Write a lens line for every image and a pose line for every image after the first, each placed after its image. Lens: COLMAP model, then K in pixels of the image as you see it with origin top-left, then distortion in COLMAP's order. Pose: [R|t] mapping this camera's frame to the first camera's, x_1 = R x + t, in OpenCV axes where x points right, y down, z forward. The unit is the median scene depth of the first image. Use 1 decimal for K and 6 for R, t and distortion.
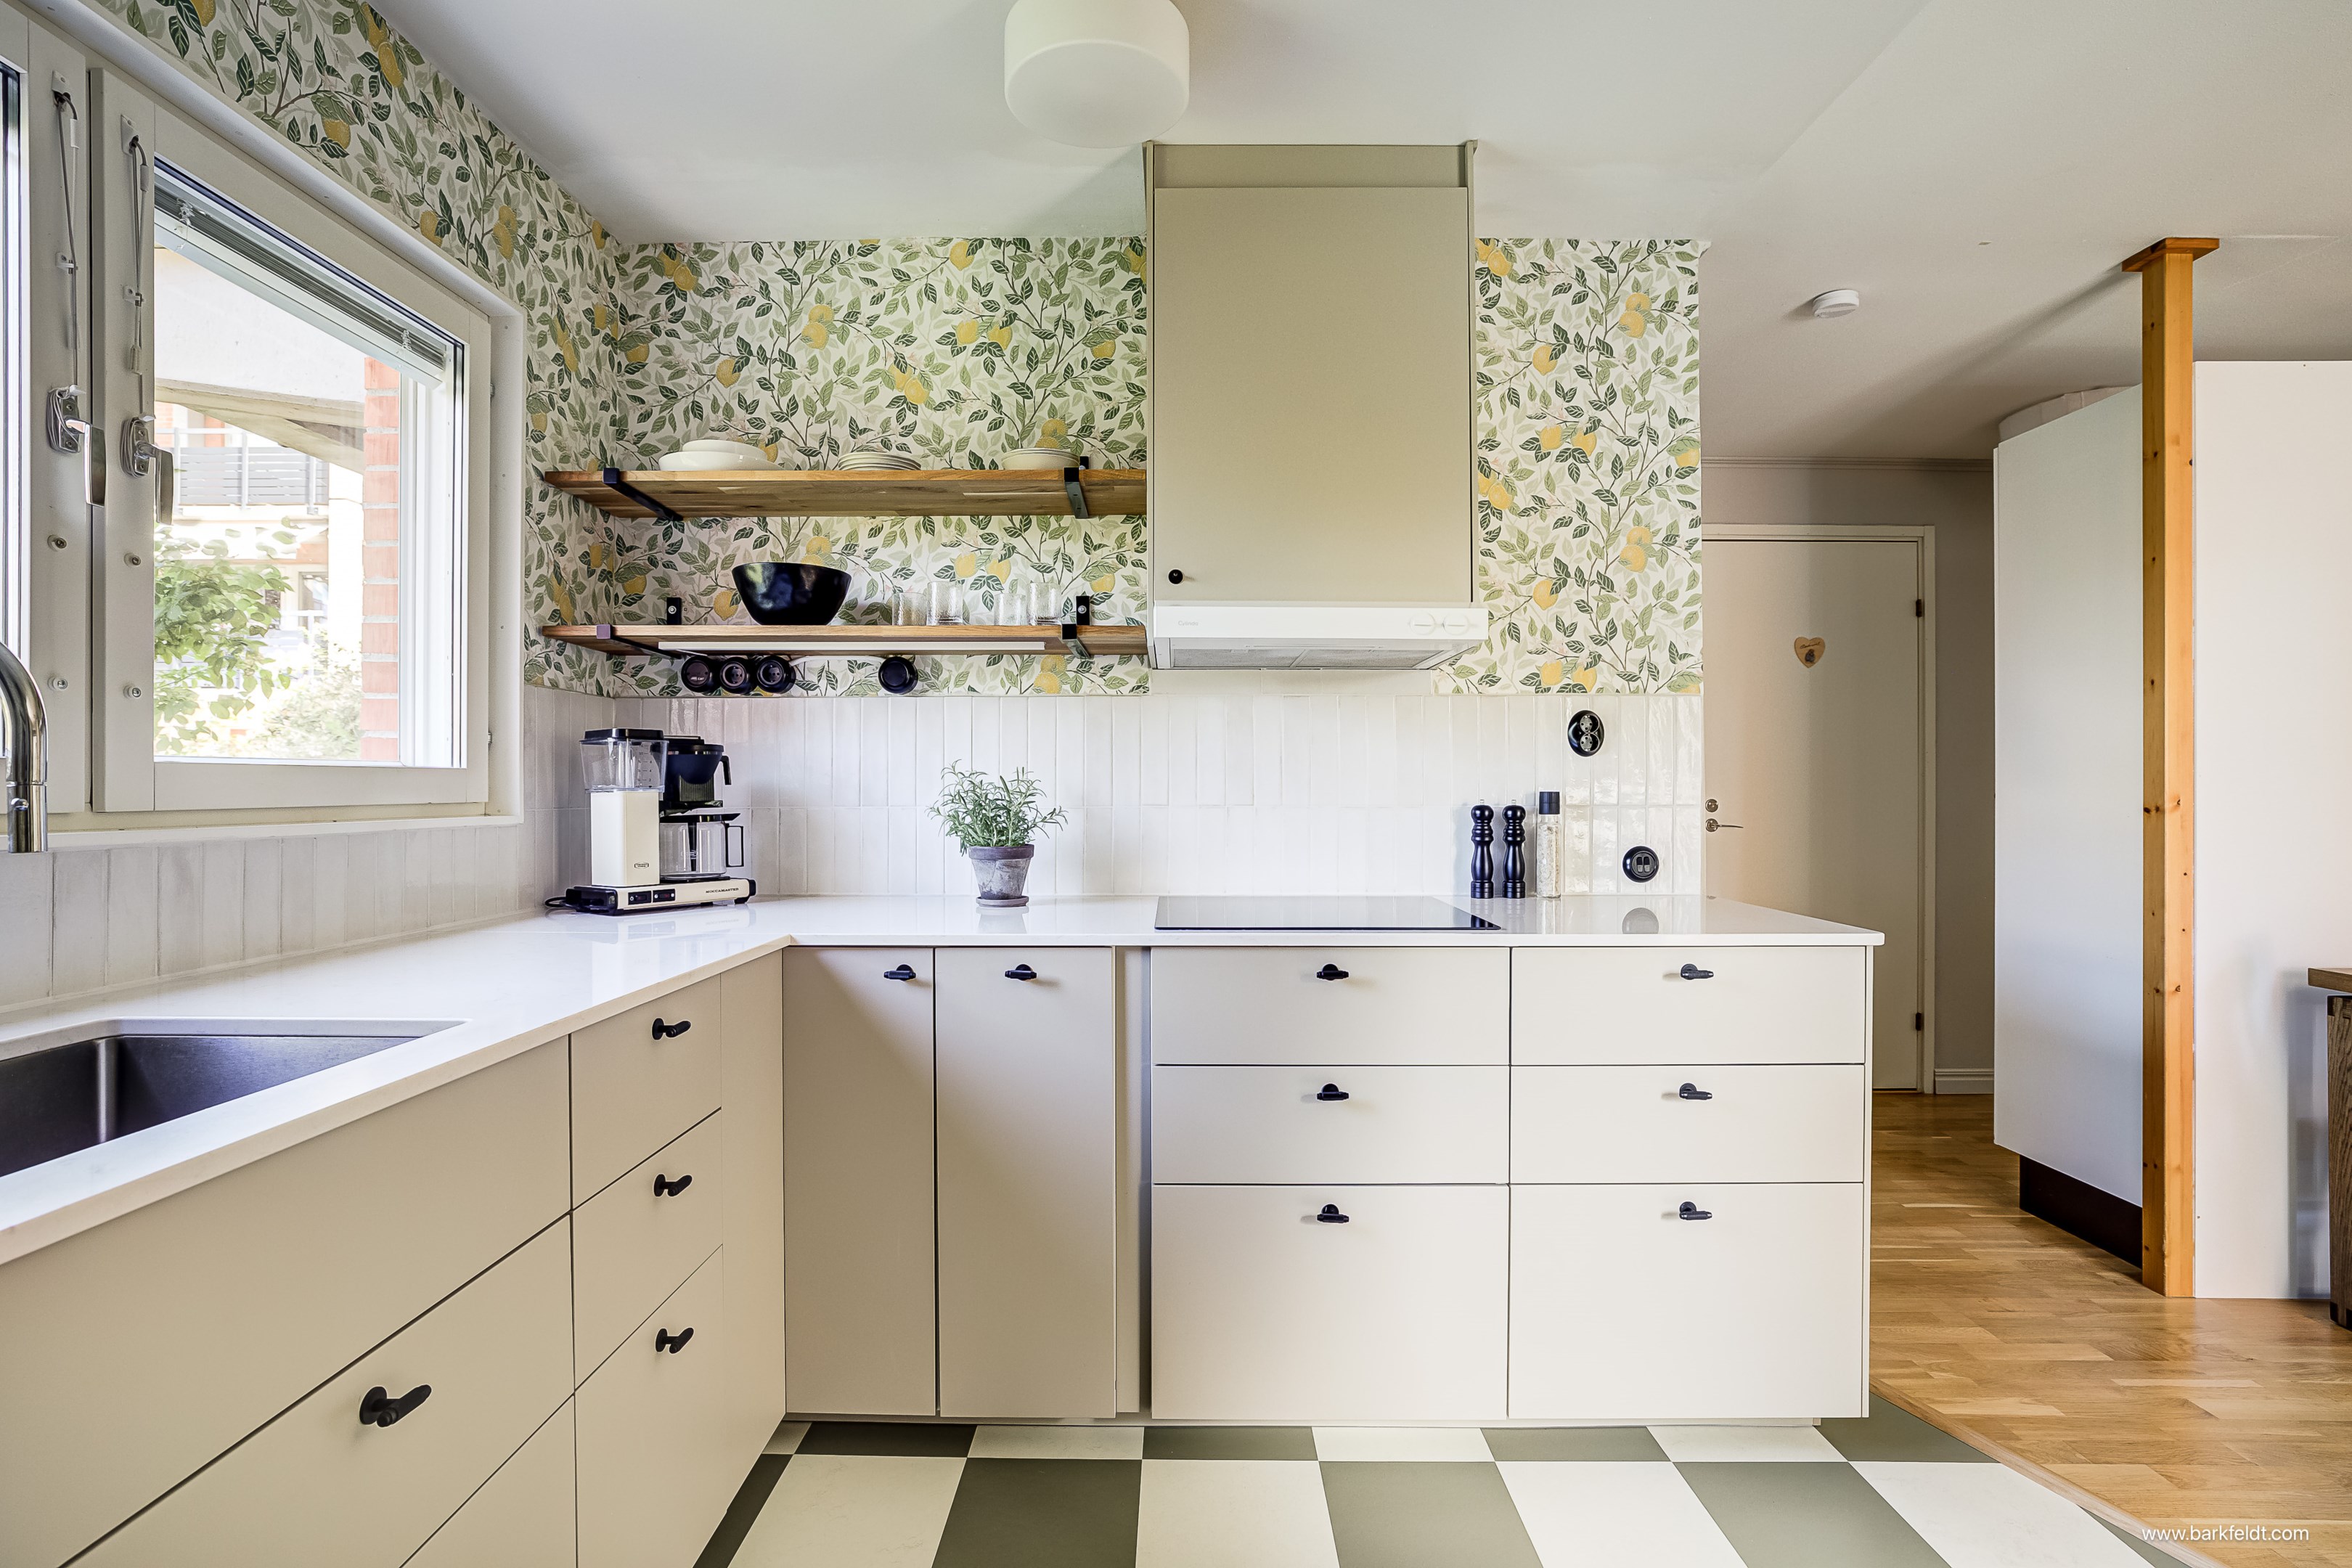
lens RADIAL K [[1085.1, 0, 1155.5], [0, 1085.1, 783.7], [0, 0, 1]] dist [-0.024994, 0.002104]
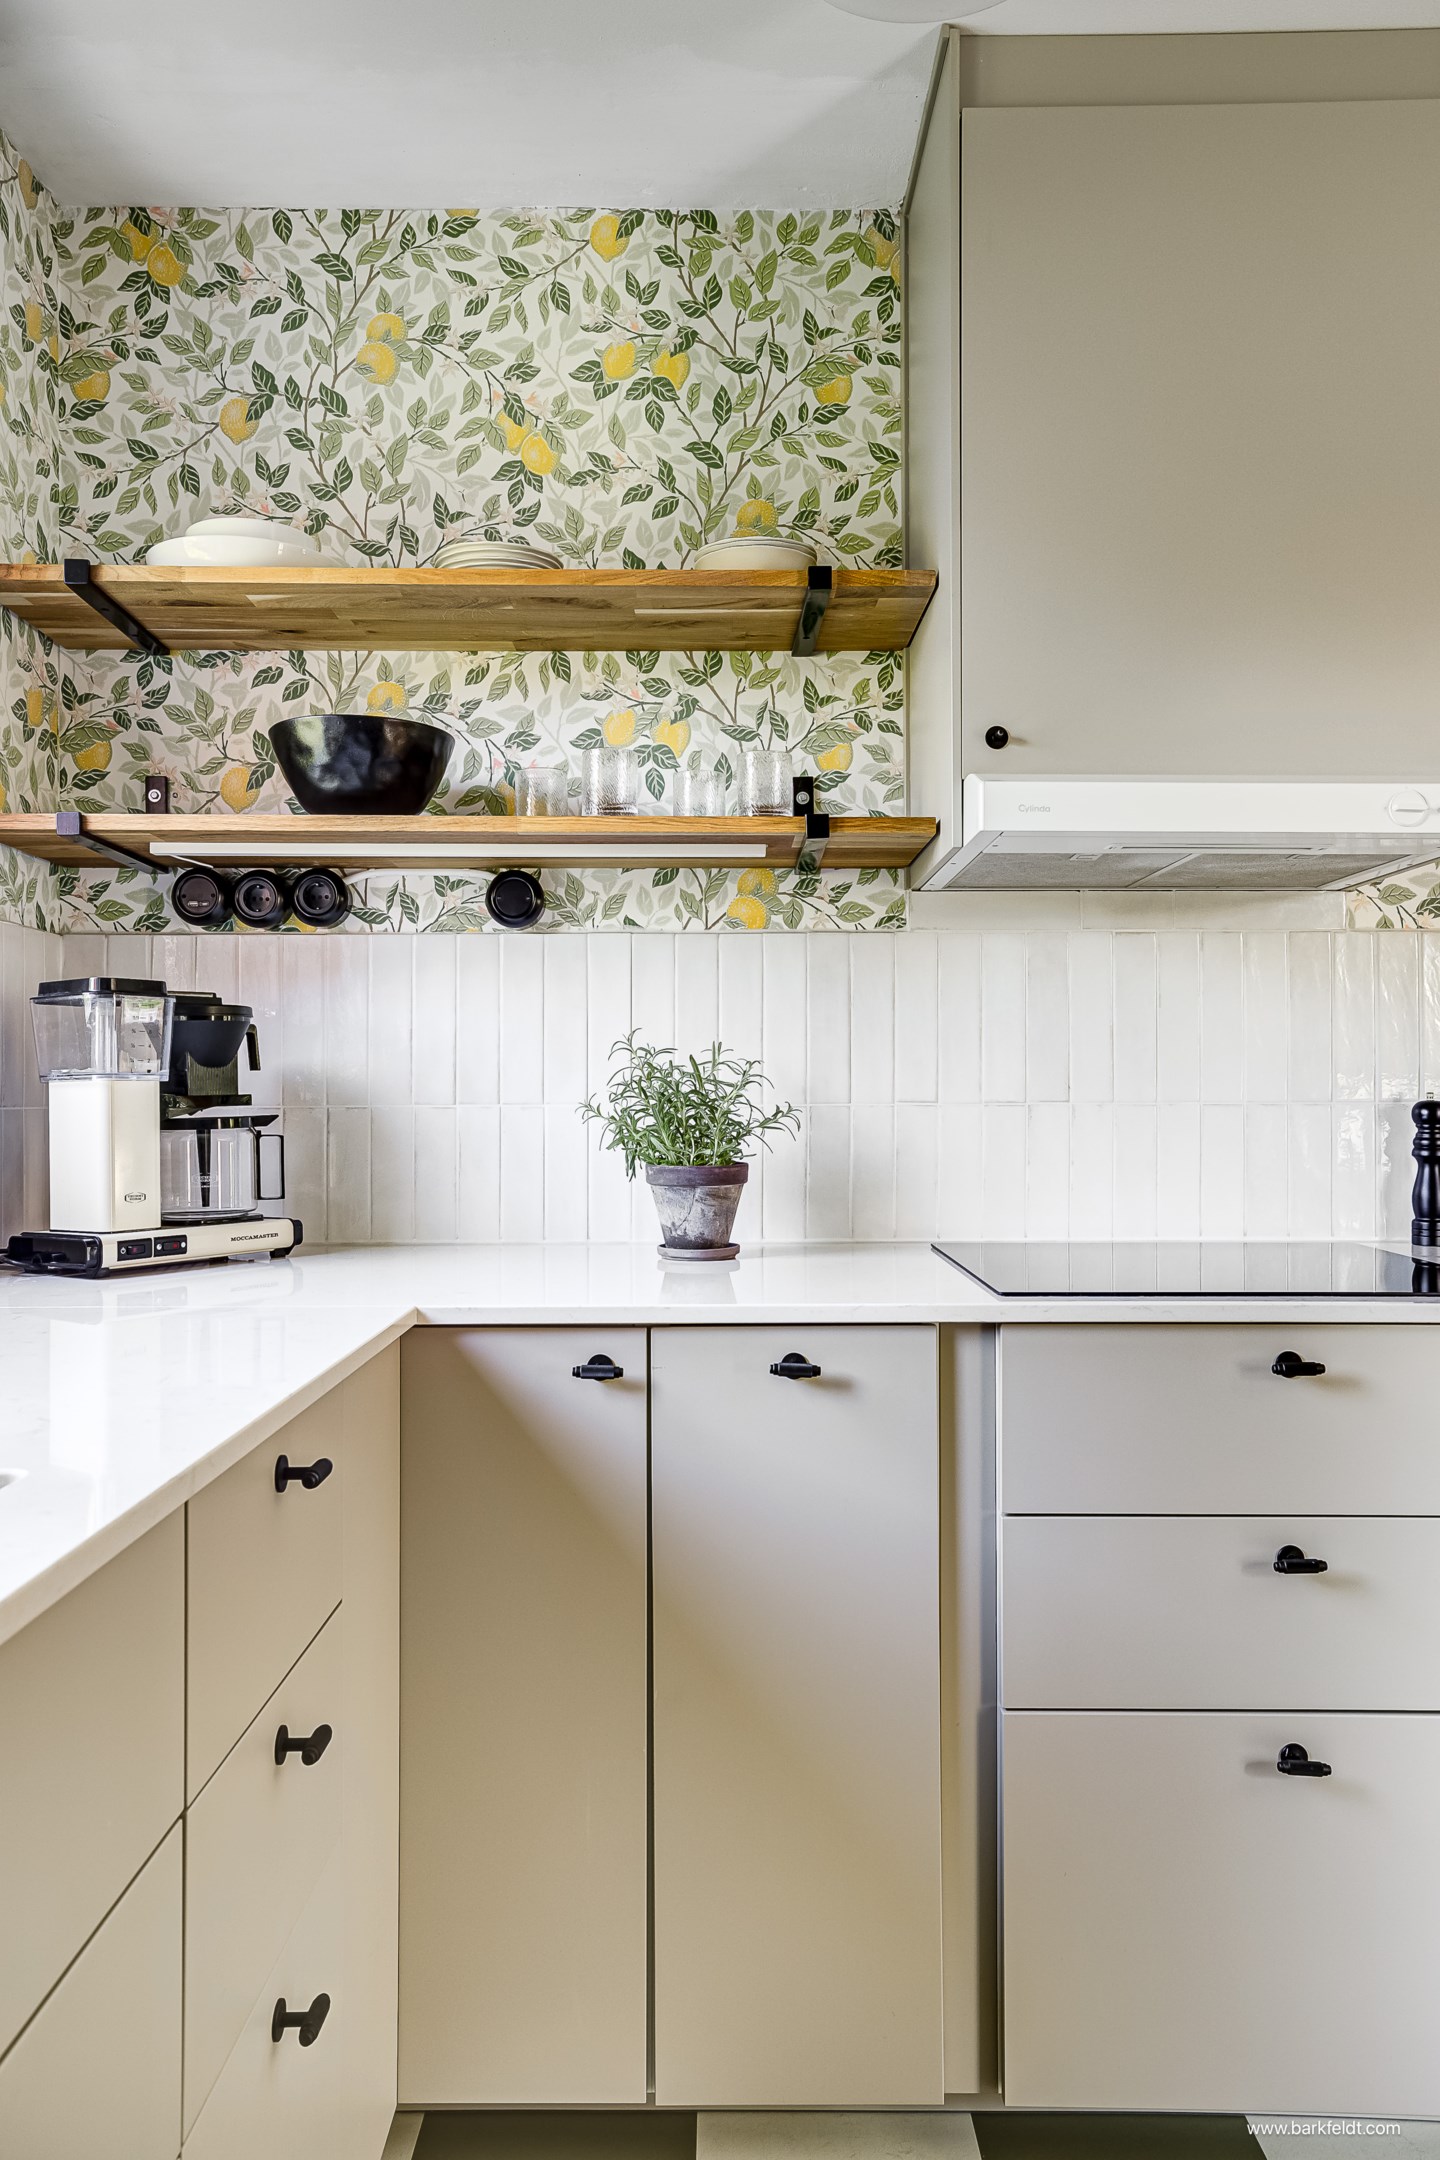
lens RADIAL K [[1533.3, 0, 715.0], [0, 1533.3, 1081.6], [0, 0, 1]] dist [0.020816, 0.014924]
pose [[0.999864, -0.001179, 0.016429, -0.136419], [0.001211, 0.999997, -0.001924, 0.009530], [-0.016427, 0.001944, 0.999863, 0.091687]]
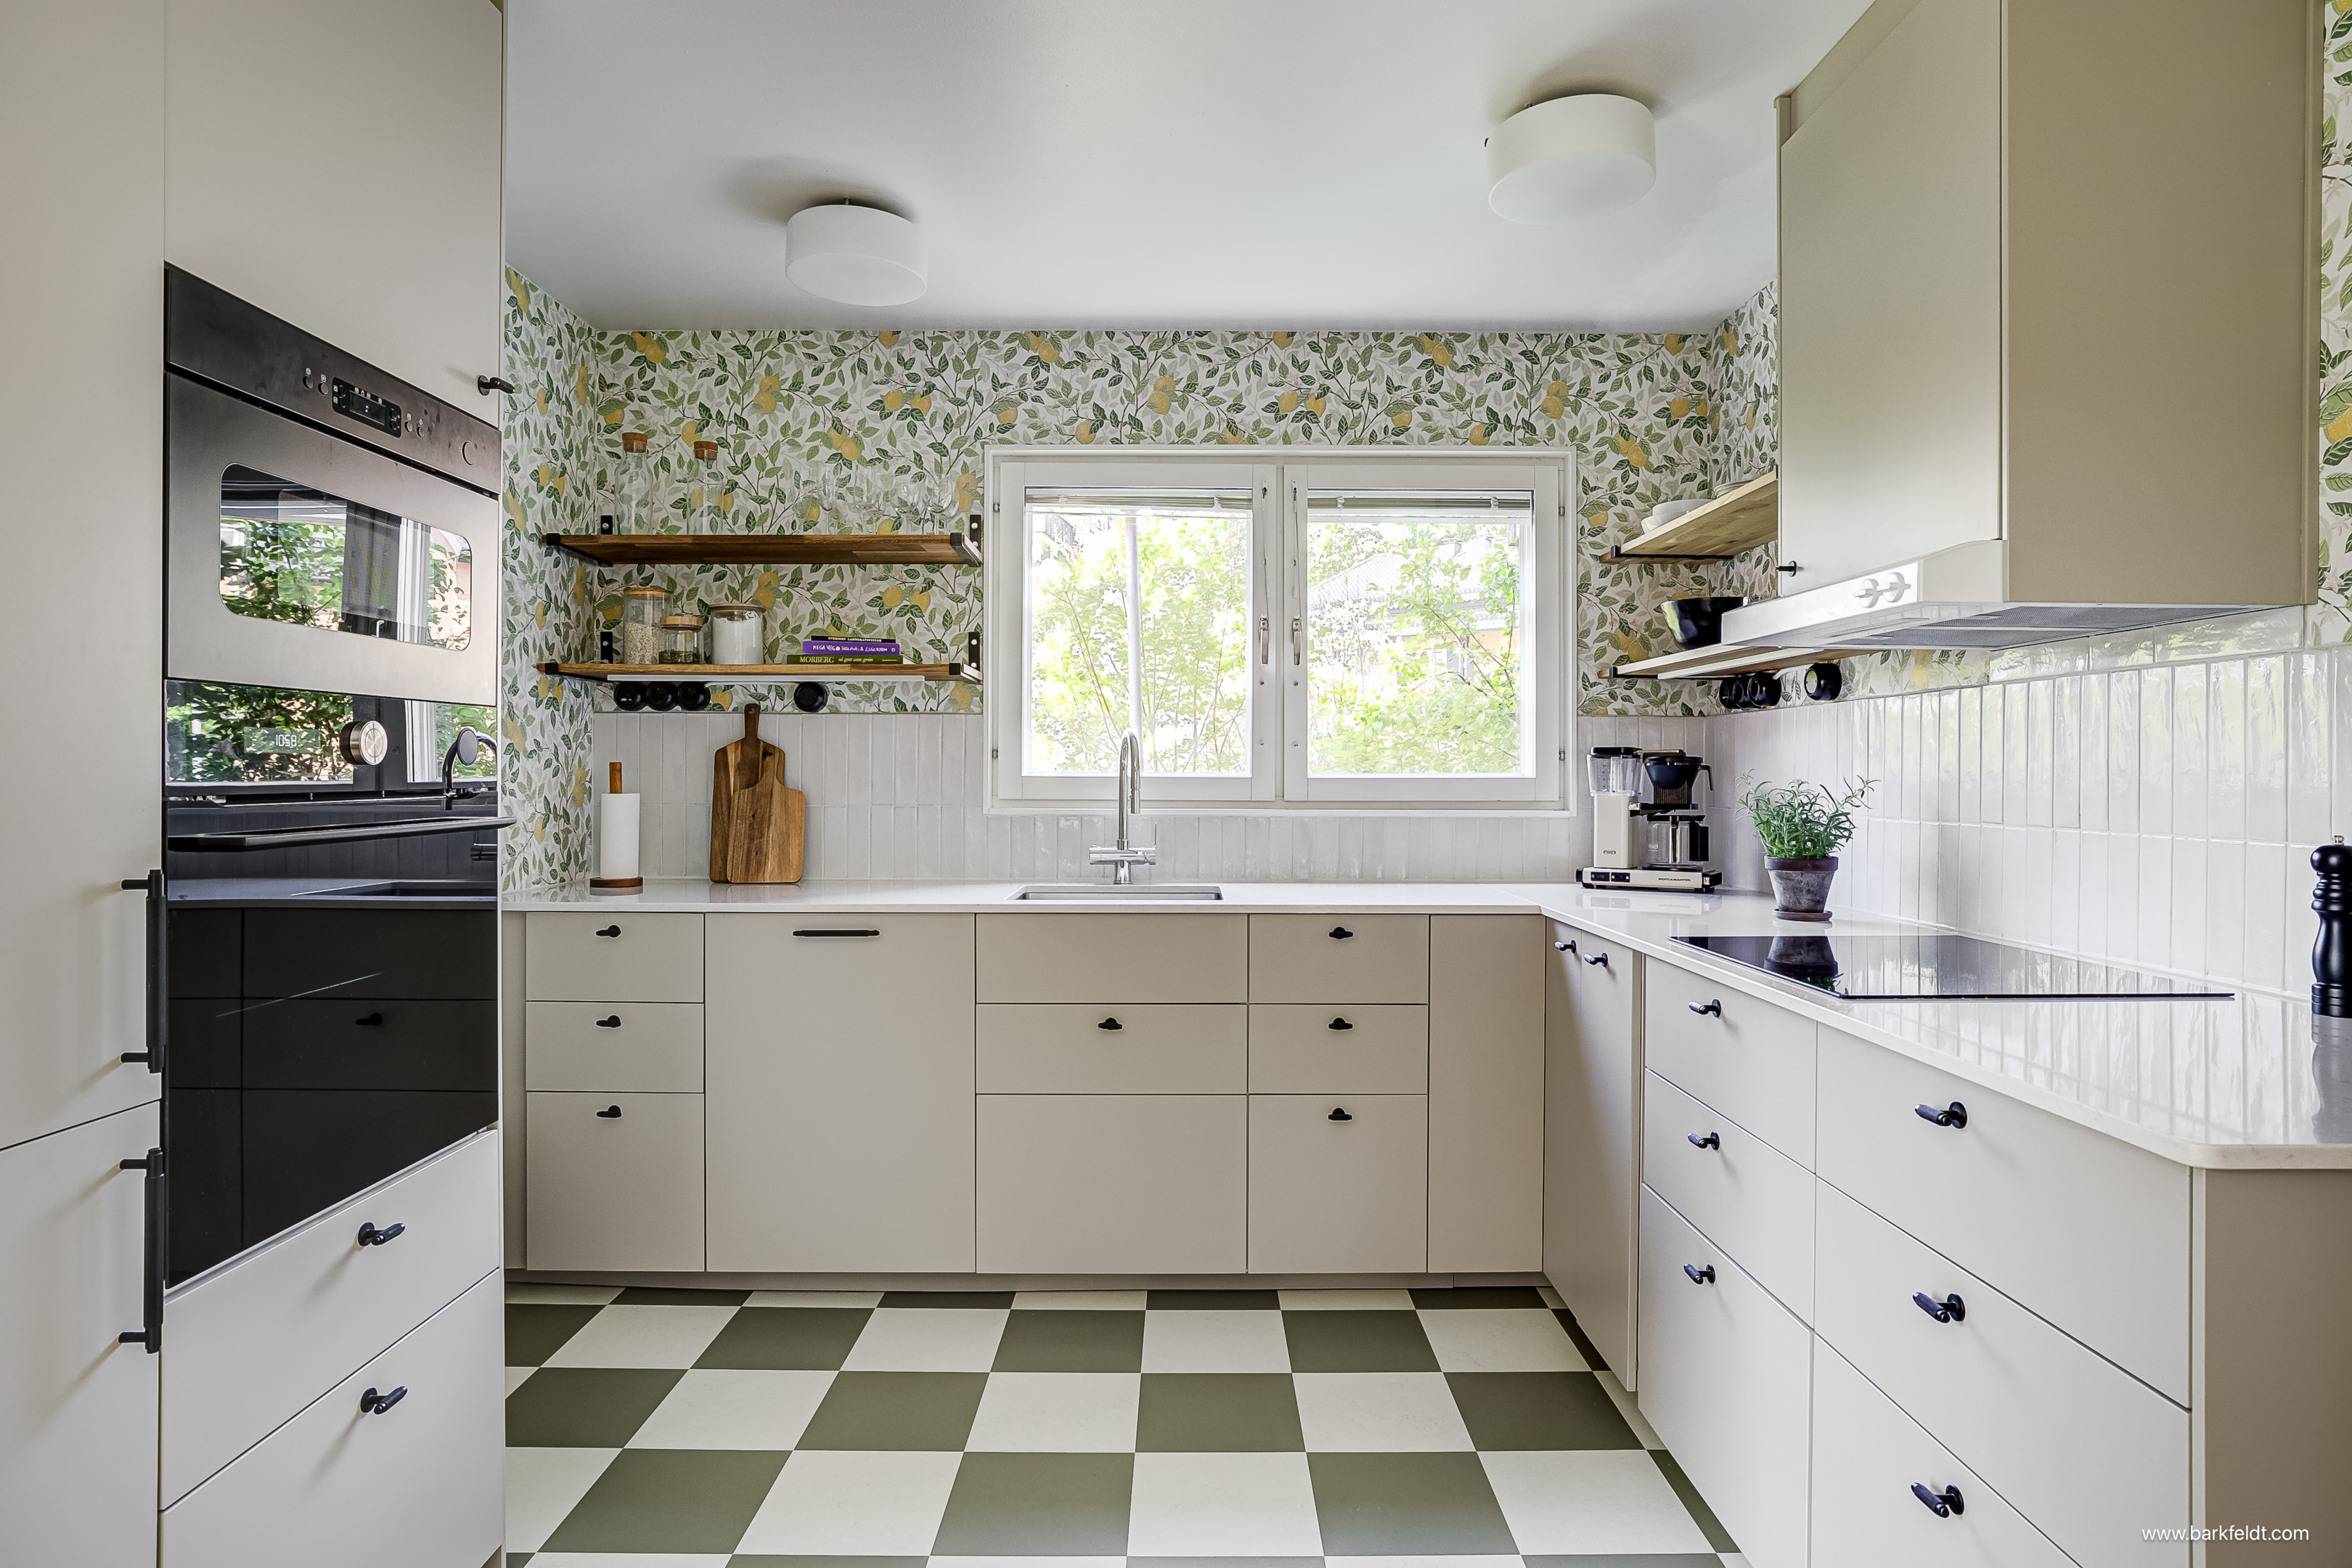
lens RADIAL K [[1275.0, 0, 1191.6], [0, 1275.0, 770.7], [0, 0, 1]] dist [-0.032659, 0.010729]
pose [[0.024734, -0.001845, -0.999692, 0.909090], [0.000011, 0.999998, -0.001846, -0.017137], [0.999694, 0.000035, 0.024734, 0.404931]]
